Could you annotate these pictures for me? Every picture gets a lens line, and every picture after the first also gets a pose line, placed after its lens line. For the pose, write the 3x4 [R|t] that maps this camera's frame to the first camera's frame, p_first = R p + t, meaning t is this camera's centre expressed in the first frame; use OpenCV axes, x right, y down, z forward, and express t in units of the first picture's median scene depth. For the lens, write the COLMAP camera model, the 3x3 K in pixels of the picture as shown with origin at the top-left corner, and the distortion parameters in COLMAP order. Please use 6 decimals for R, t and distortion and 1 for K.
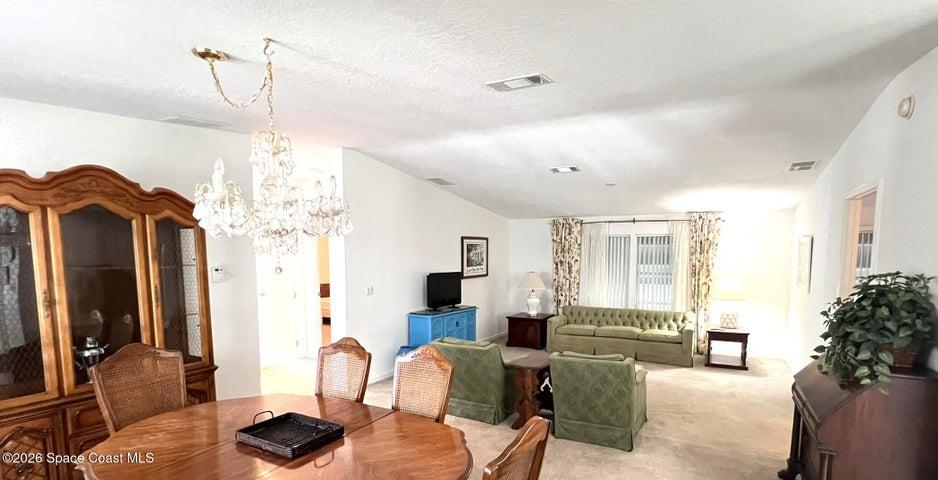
lens RADIAL K [[413.1, 0, 512.9], [0, 413.1, 294.0], [0, 0, 1]] dist [-0.000408, -0.000184]
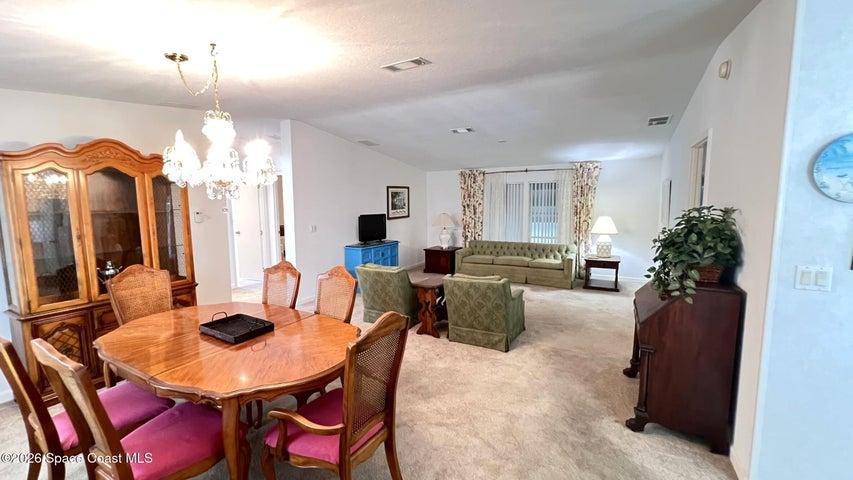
lens RADIAL K [[340.4, 0, 426.5], [0, 340.4, 240.0], [0, 0, 1]] dist [-0.000579, 0.000026]
pose [[0.996617, -0.006712, -0.081909, 0.119939], [0.007884, 0.999871, 0.013985, 0.019201], [0.081805, -0.014583, 0.996542, -0.054076]]
